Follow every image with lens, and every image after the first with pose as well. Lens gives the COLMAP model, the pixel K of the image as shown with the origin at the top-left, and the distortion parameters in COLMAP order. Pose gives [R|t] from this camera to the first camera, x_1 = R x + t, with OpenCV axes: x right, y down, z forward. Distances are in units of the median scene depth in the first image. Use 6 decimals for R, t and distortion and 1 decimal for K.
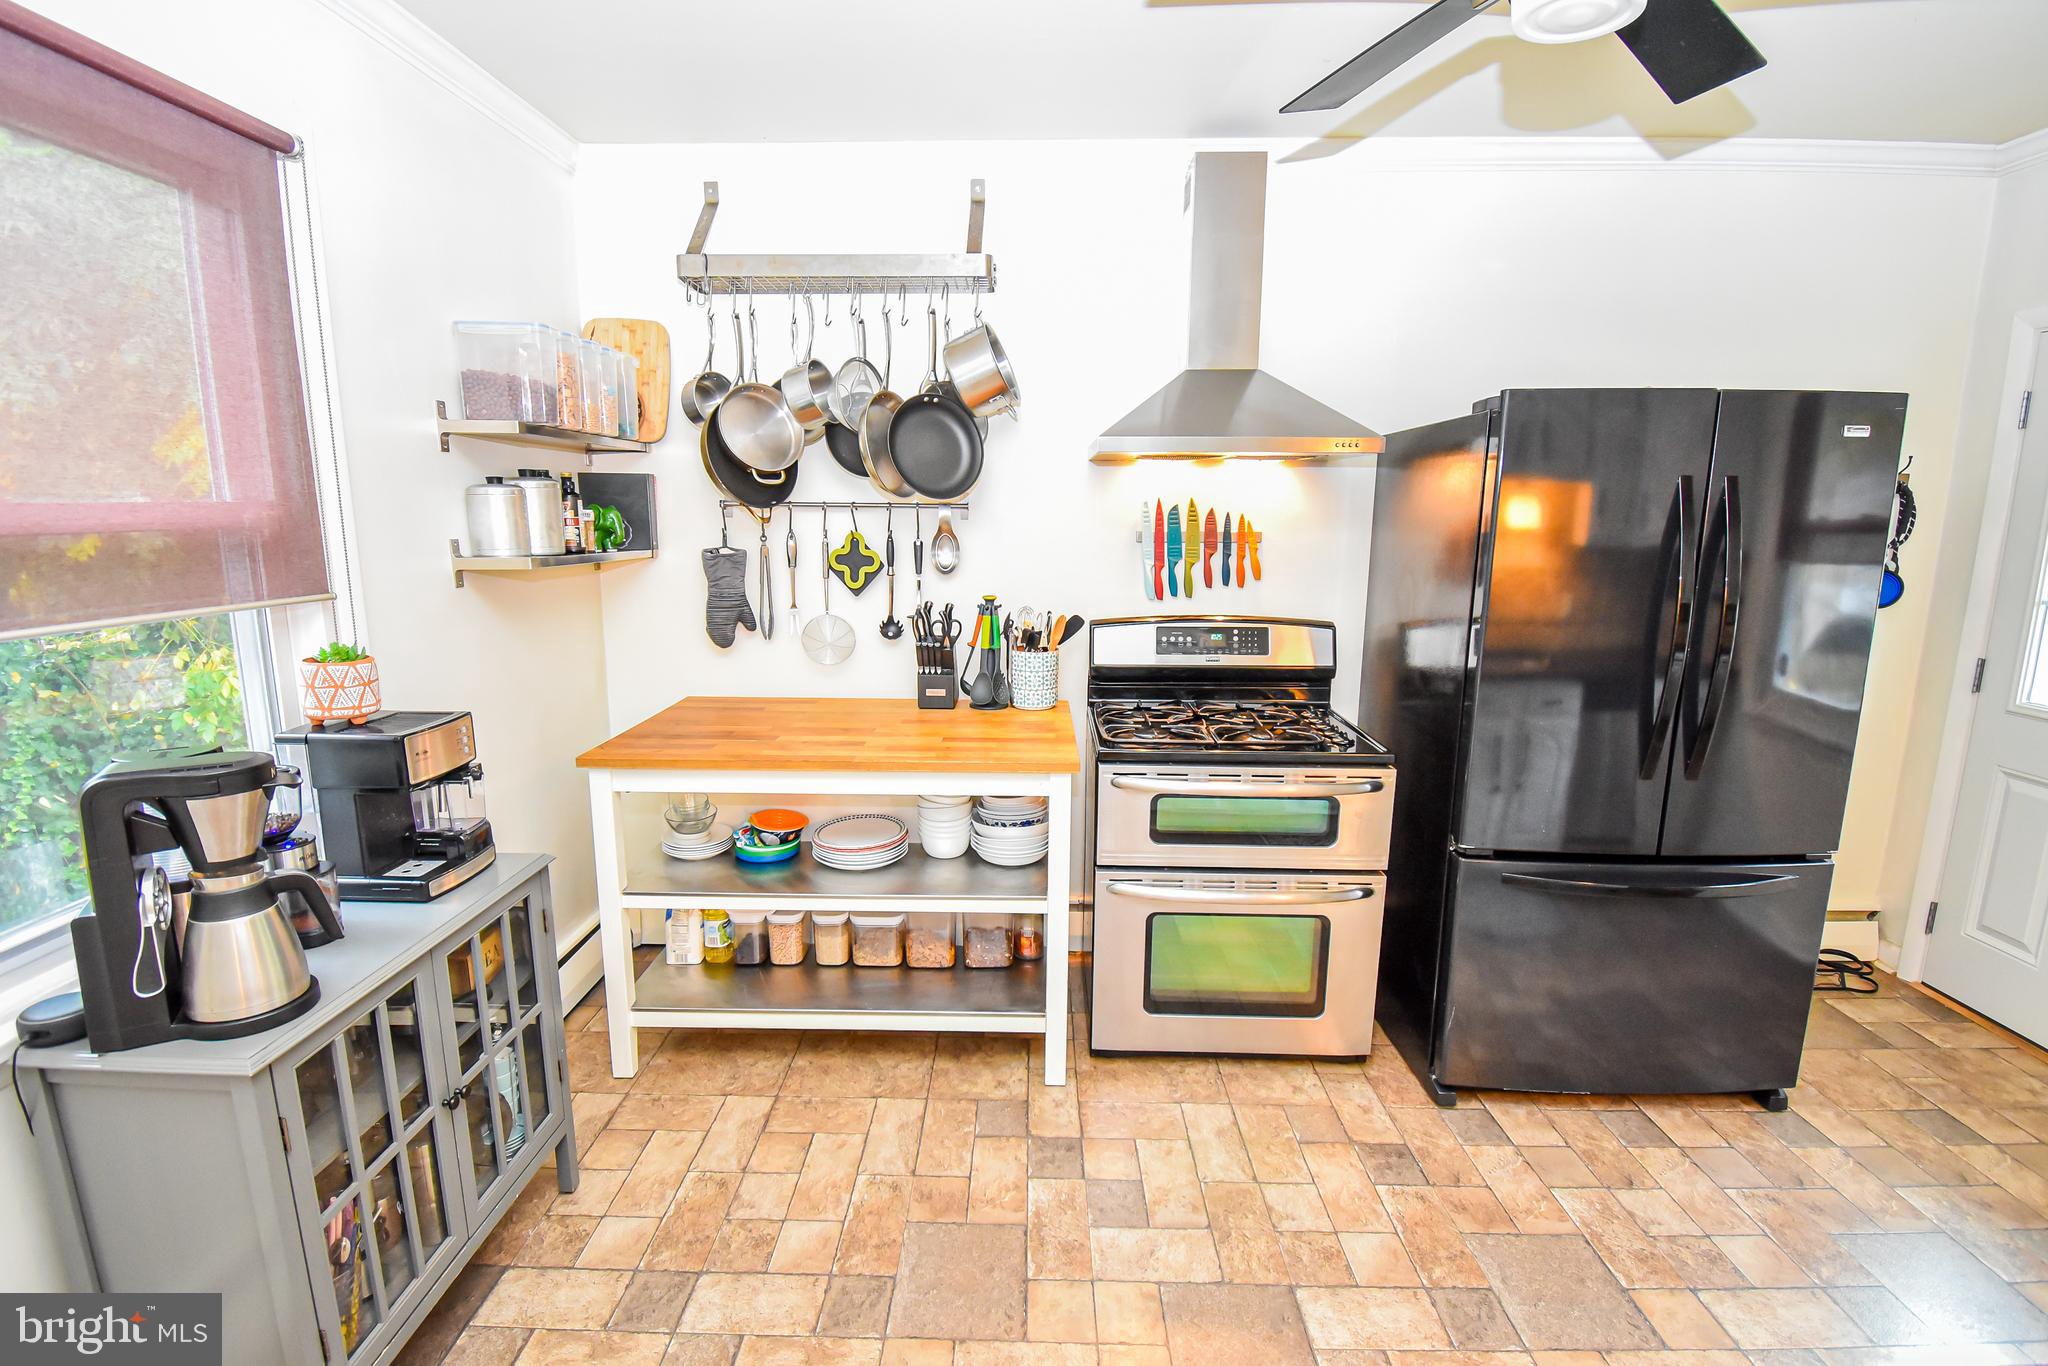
lens RADIAL K [[910.4, 0, 1022.9], [0, 910.4, 698.5], [0, 0, 1]] dist [-0.007482, -0.011204]
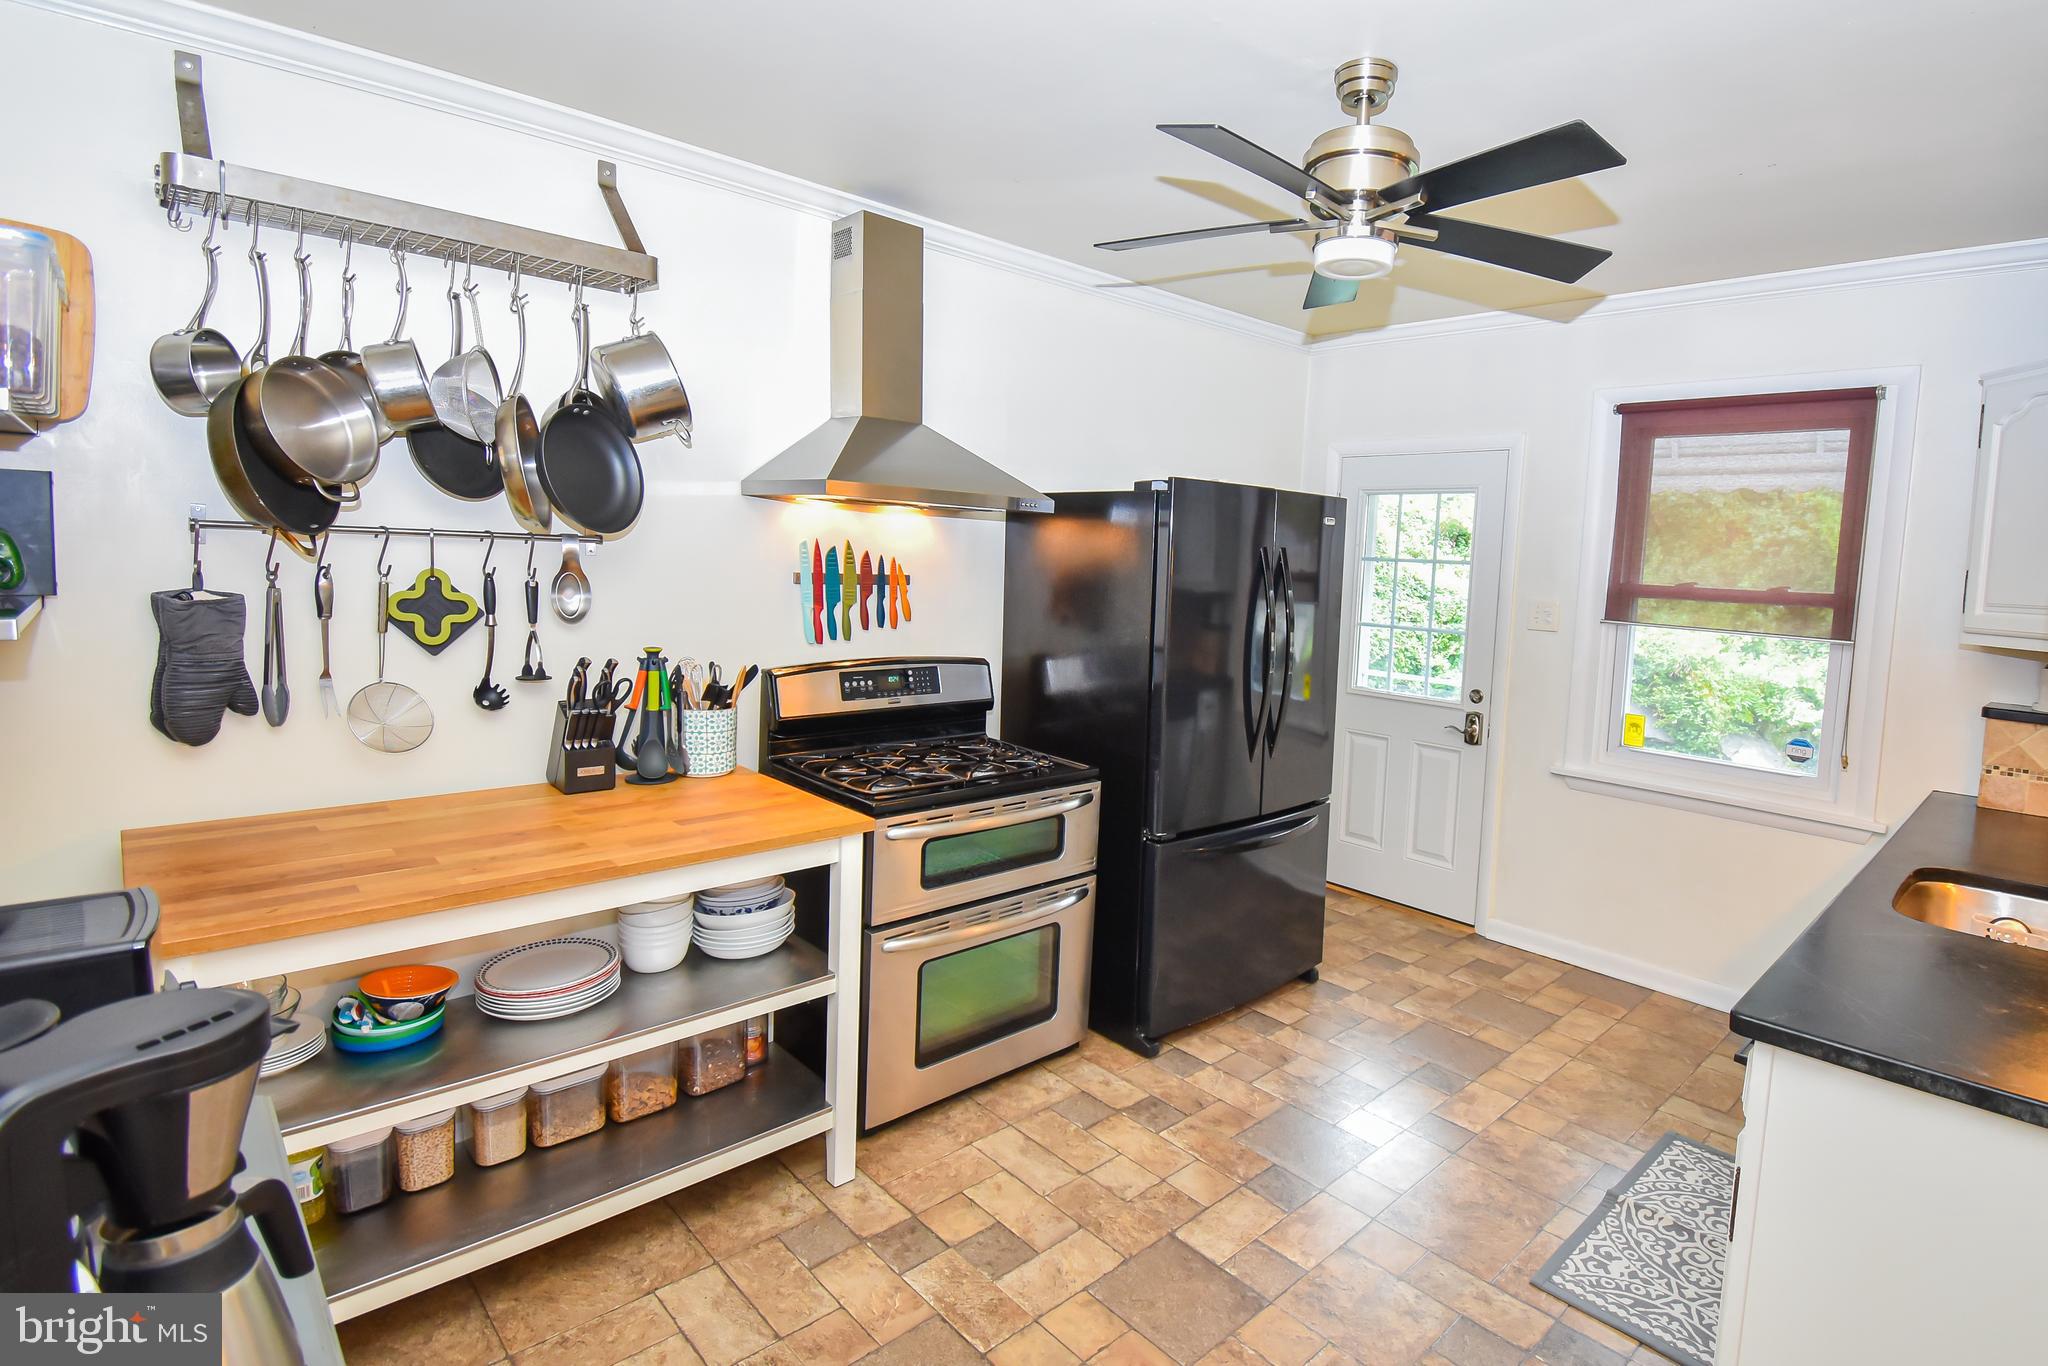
lens RADIAL K [[1000.6, 0, 1084.0], [0, 1000.6, 651.2], [0, 0, 1]] dist [-0.025263, -0.001348]
pose [[0.695993, -0.045233, 0.716622, -0.454107], [0.100876, 0.994276, -0.035214, -0.040392], [-0.710927, 0.096799, 0.696572, 0.083991]]
